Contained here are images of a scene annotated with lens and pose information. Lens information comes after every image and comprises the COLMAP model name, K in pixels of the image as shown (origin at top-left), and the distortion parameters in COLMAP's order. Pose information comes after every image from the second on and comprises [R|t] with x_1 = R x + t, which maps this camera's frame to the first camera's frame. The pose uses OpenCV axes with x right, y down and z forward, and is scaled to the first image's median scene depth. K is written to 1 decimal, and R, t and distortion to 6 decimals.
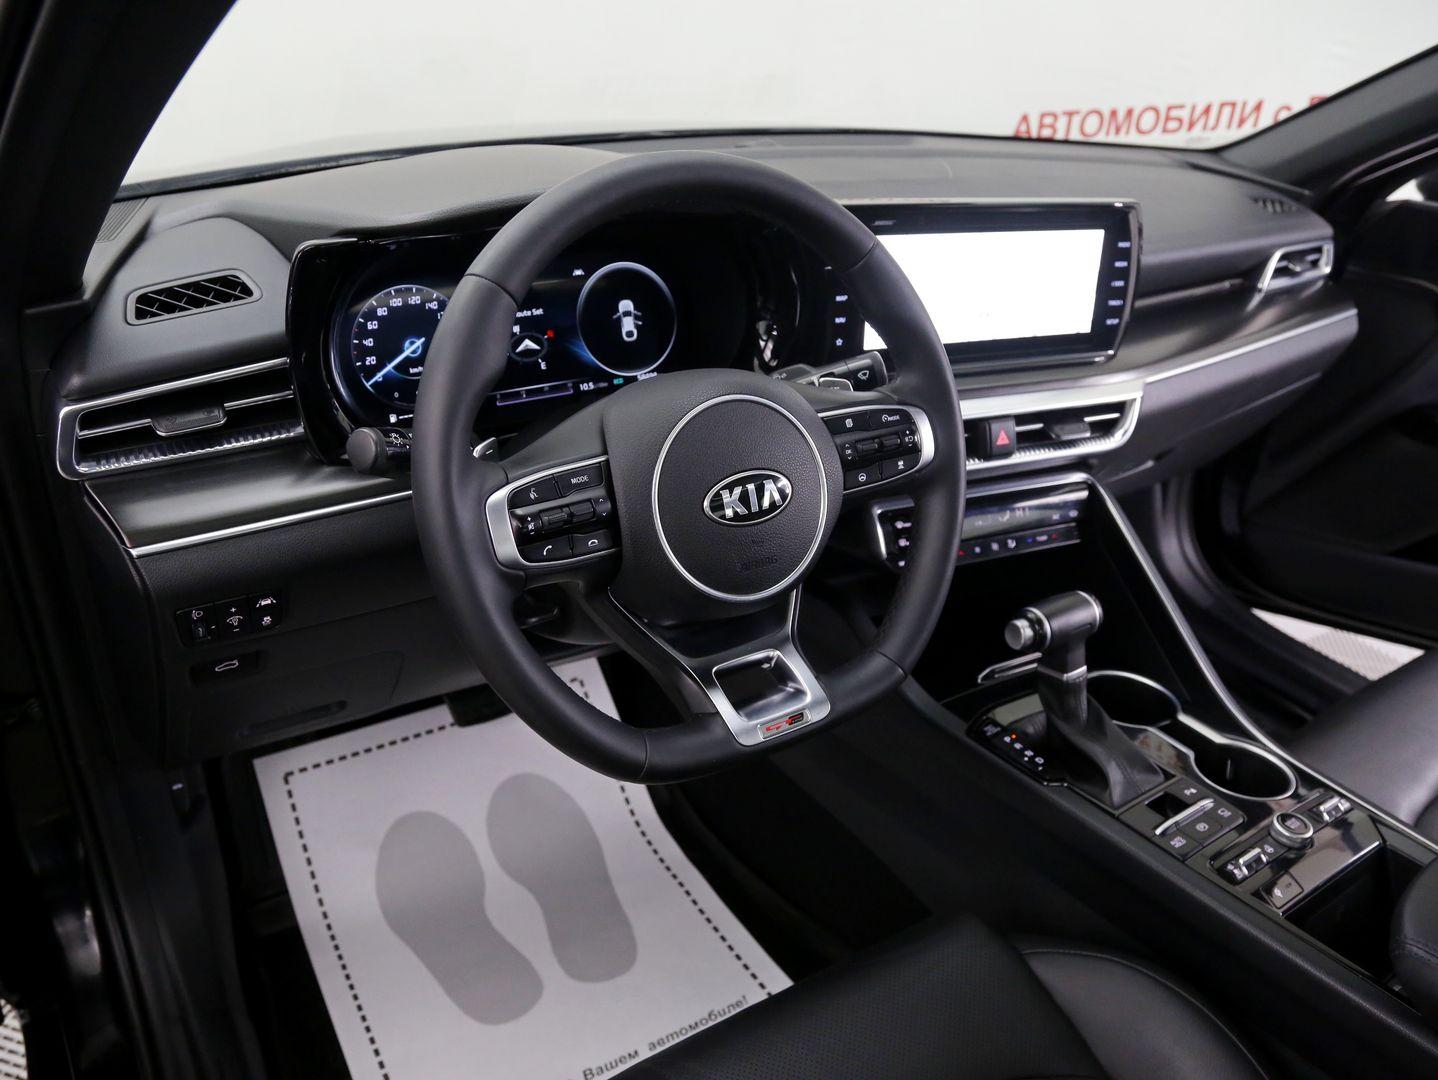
lens RADIAL K [[1113.2, 0, 718.4], [0, 1113.2, 538.7], [0, 0, 1]] dist [-0.091071, -0.001377]
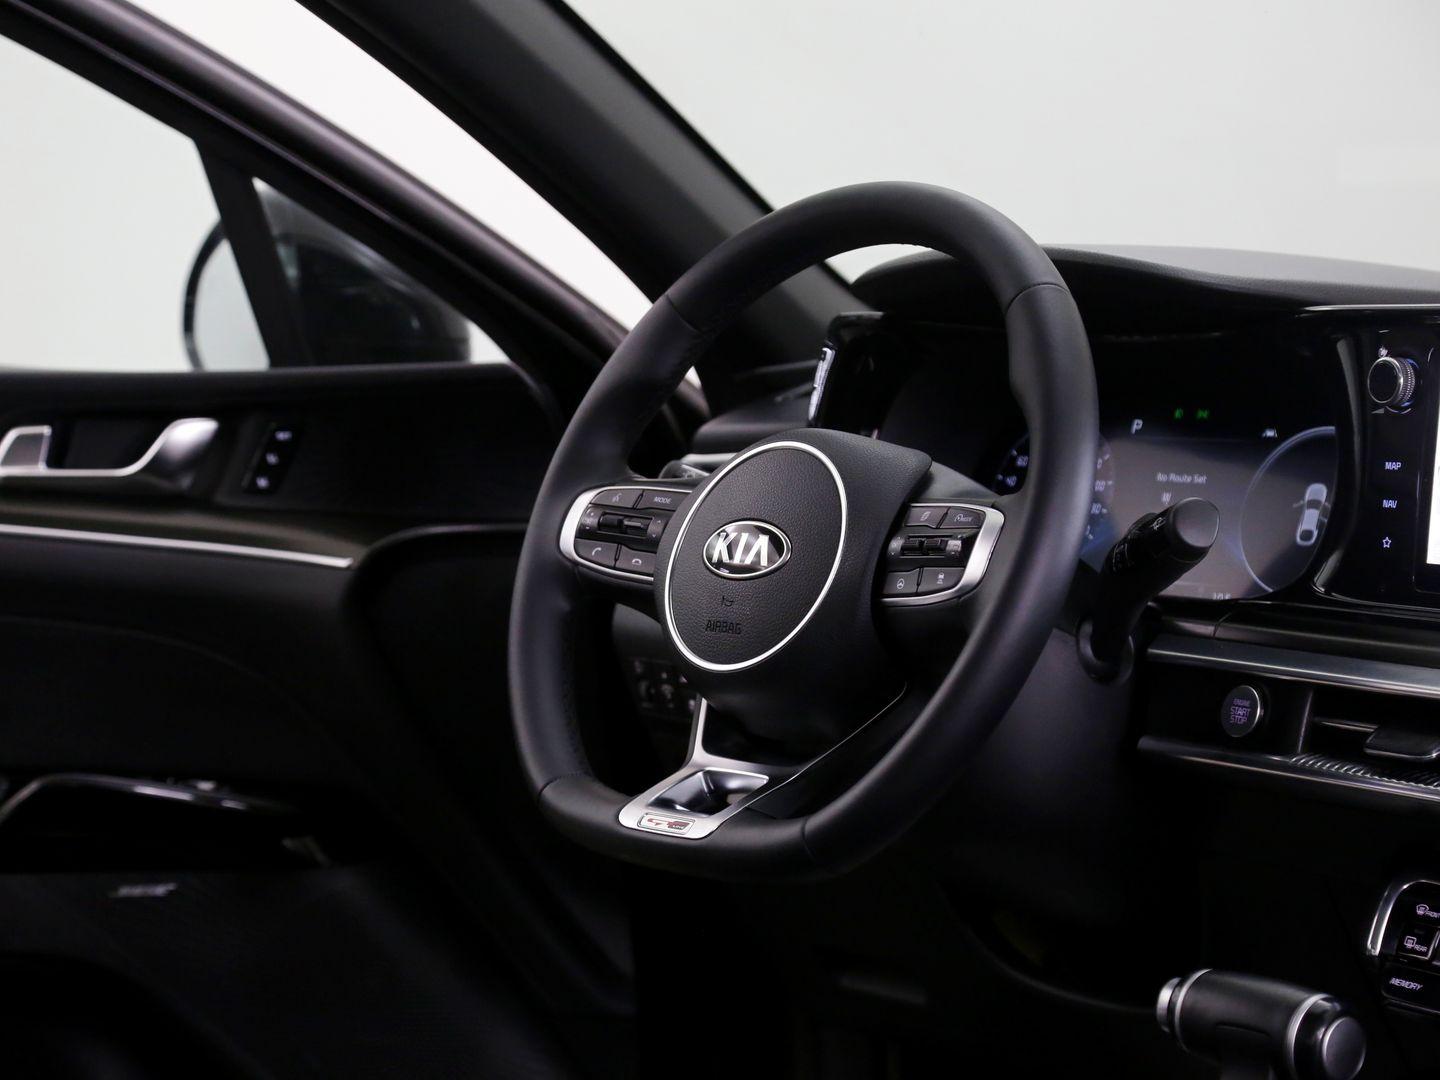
lens RADIAL K [[3443.9, 0, 720.8], [0, 3443.9, 540.1], [0, 0, 1]] dist [0.361224, 0.000000]
pose [[0.117378, 0.004806, -0.993076, 1.726326], [-0.451560, 0.890891, -0.049062, 0.060670], [0.884486, 0.454192, 0.106741, 0.467274]]
